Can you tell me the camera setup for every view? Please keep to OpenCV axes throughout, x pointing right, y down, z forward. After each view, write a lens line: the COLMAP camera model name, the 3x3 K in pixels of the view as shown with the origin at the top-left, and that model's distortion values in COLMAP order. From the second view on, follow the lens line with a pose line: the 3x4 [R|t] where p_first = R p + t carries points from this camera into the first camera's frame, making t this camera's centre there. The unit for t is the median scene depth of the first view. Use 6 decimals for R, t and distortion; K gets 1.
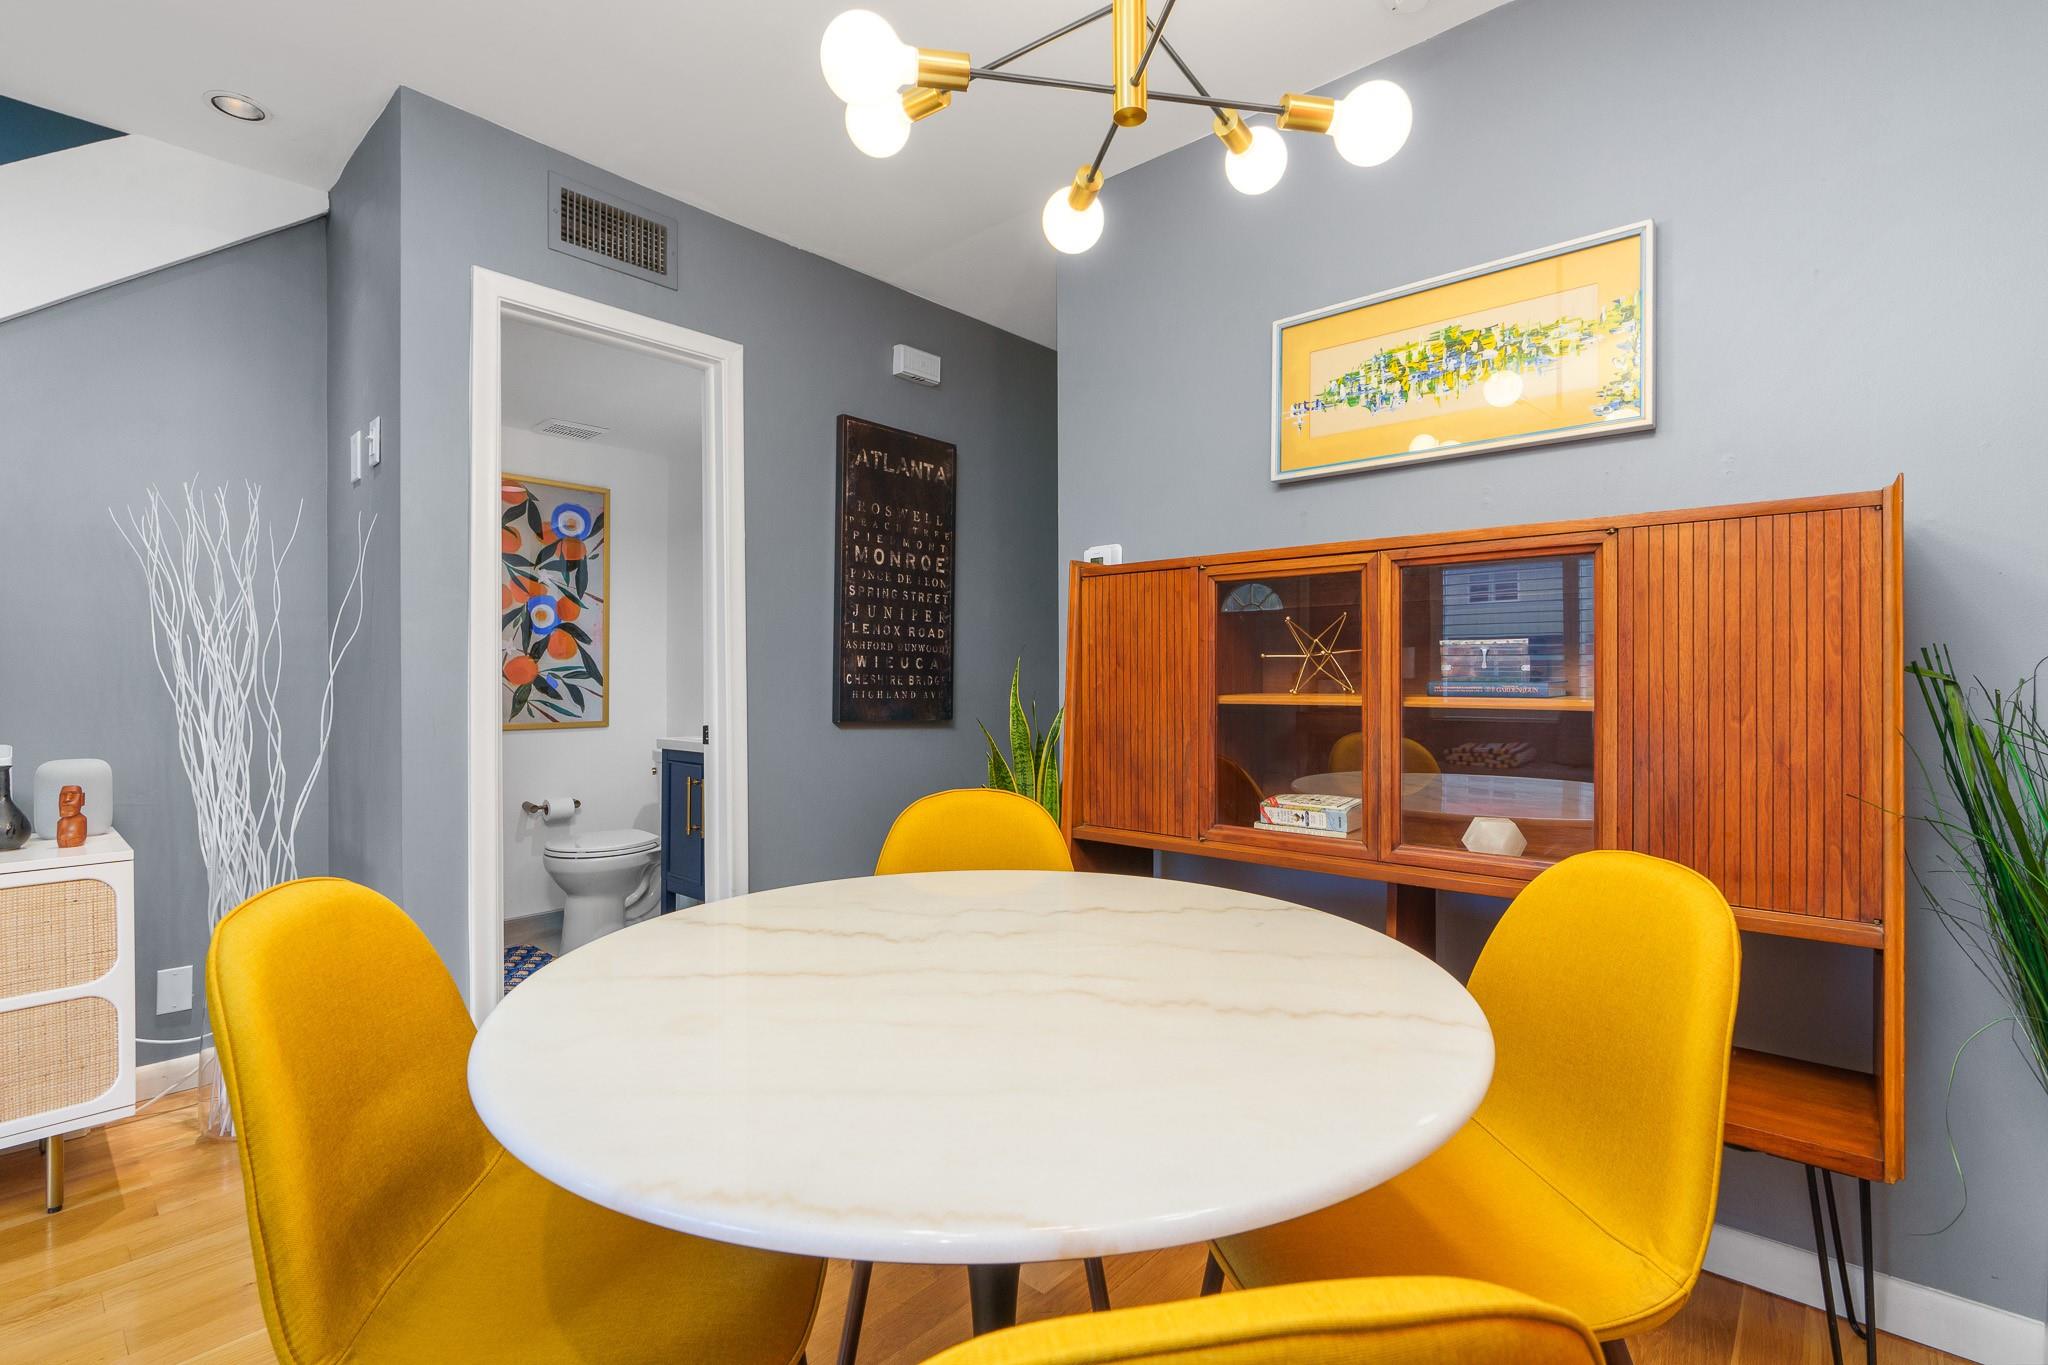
lens RADIAL K [[938.5, 0, 1024.0], [0, 938.5, 682.5], [0, 0, 1]] dist [-0.003996, -0.000458]
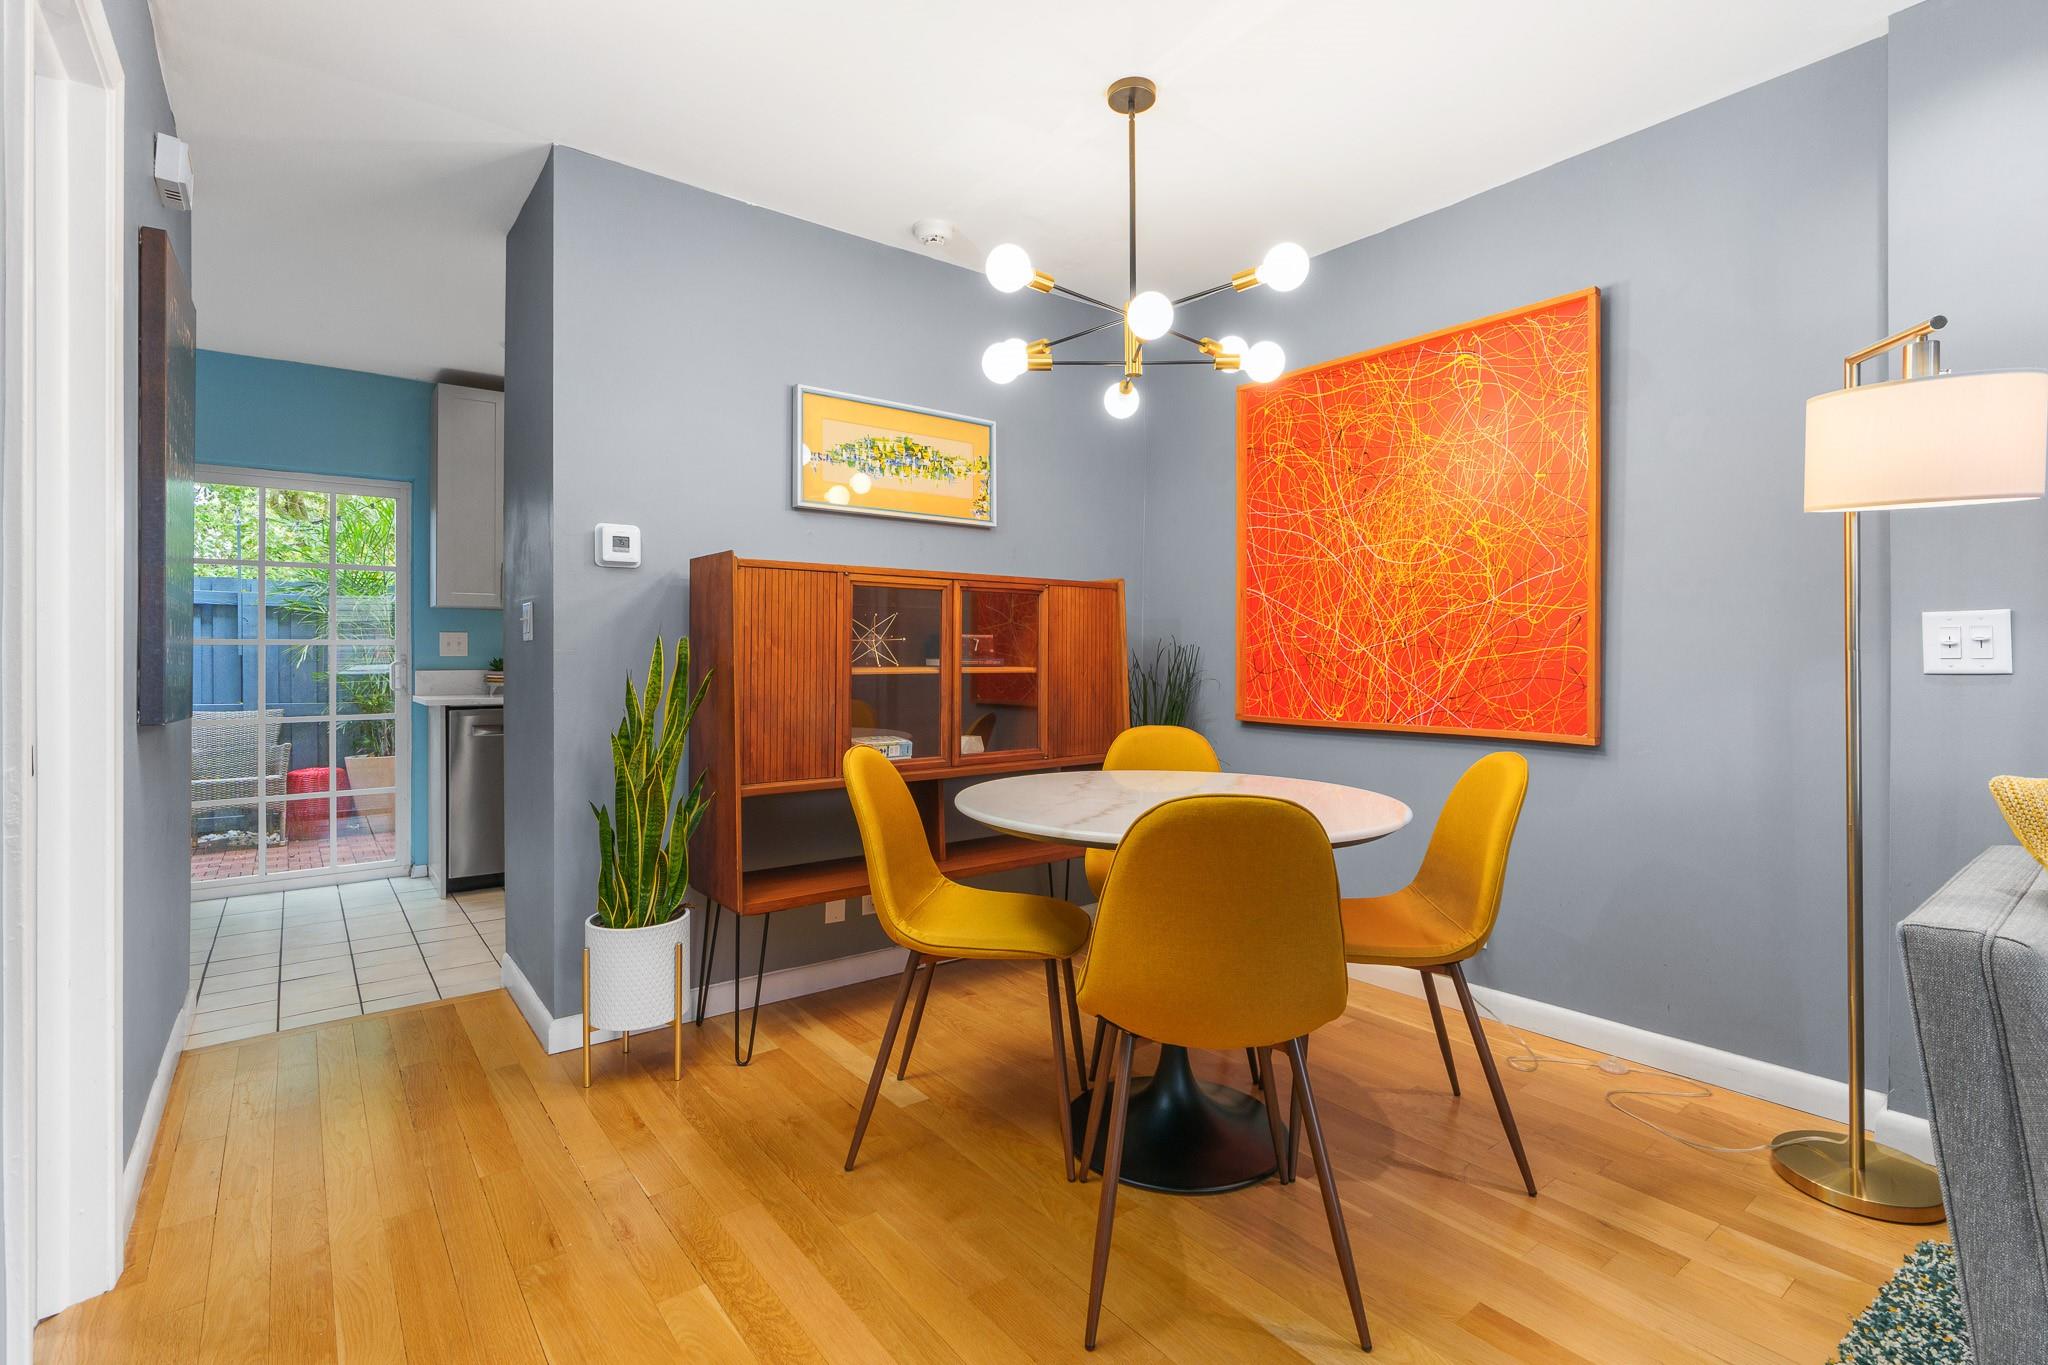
lens RADIAL K [[951.5, 0, 1038.7], [0, 951.5, 658.6], [0, 0, 1]] dist [-0.003659, -0.000167]
pose [[0.172115, -0.001364, 0.985076, -0.569170], [0.002596, 0.999996, 0.000931, -0.000489], [-0.985073, 0.002397, 0.172118, 0.253823]]
